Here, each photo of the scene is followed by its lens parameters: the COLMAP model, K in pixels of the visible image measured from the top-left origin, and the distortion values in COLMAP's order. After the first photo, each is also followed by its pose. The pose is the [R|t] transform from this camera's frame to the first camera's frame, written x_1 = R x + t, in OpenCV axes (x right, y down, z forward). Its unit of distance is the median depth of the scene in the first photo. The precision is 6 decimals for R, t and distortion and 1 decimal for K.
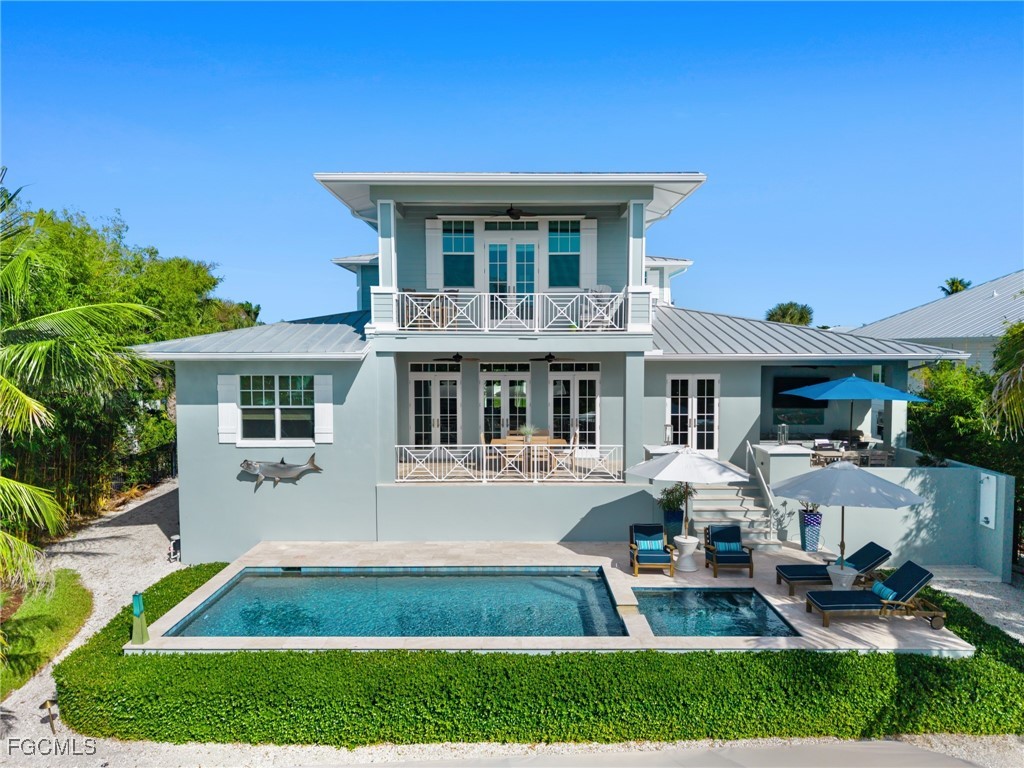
lens RADIAL K [[672.5, 0, 506.1], [0, 672.5, 384.9], [0, 0, 1]] dist [0.011657, -0.001016]
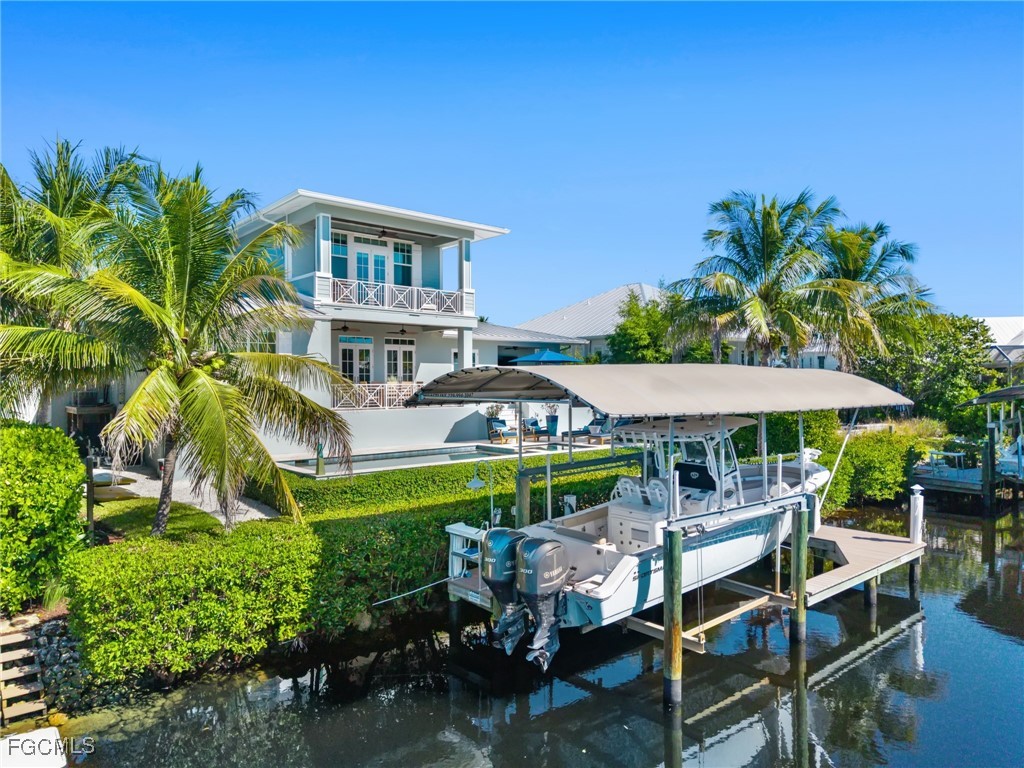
lens RADIAL K [[672.5, 0, 508.6], [0, 672.5, 381.3], [0, 0, 1]] dist [0.011657, -0.001016]
pose [[0.777054, 0.009380, 0.629364, -0.689275], [0.022831, 0.998811, -0.043076, 0.138991], [-0.629019, 0.047842, 0.775916, -0.313993]]
